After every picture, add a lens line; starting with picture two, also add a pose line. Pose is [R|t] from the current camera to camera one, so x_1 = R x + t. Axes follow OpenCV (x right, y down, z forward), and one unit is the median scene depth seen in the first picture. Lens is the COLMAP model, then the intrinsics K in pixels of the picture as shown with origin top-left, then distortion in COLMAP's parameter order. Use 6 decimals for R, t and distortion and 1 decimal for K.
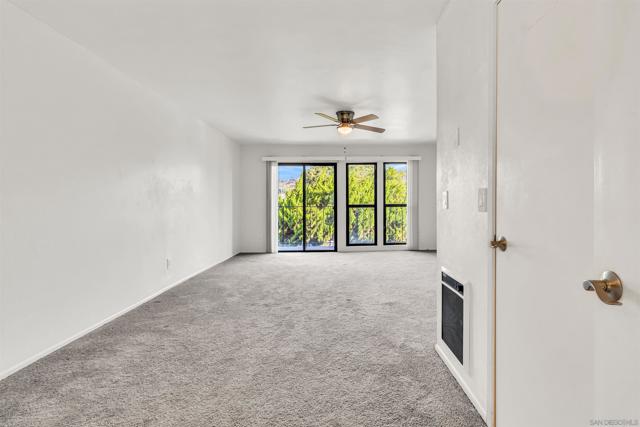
lens RADIAL K [[295.9, 0, 323.1], [0, 295.9, 203.7], [0, 0, 1]] dist [0.000525, 0.000704]
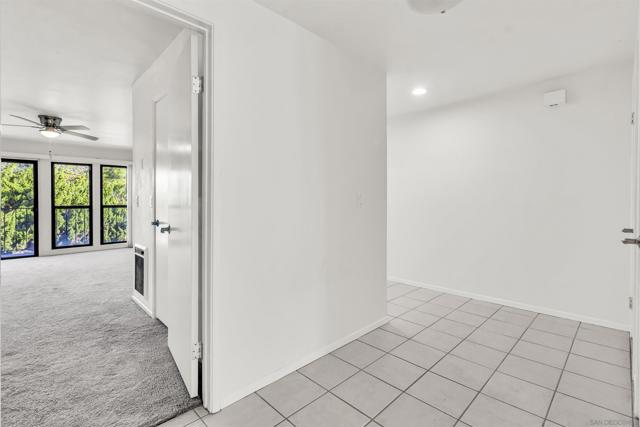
lens RADIAL K [[295.9, 0, 323.1], [0, 295.9, 203.7], [0, 0, 1]] dist [0.000525, 0.000704]
pose [[0.679823, -0.001804, 0.733374, -0.026110], [0.004934, 0.999986, -0.002113, 0.002775], [-0.733359, 0.005055, 0.679823, -0.285337]]
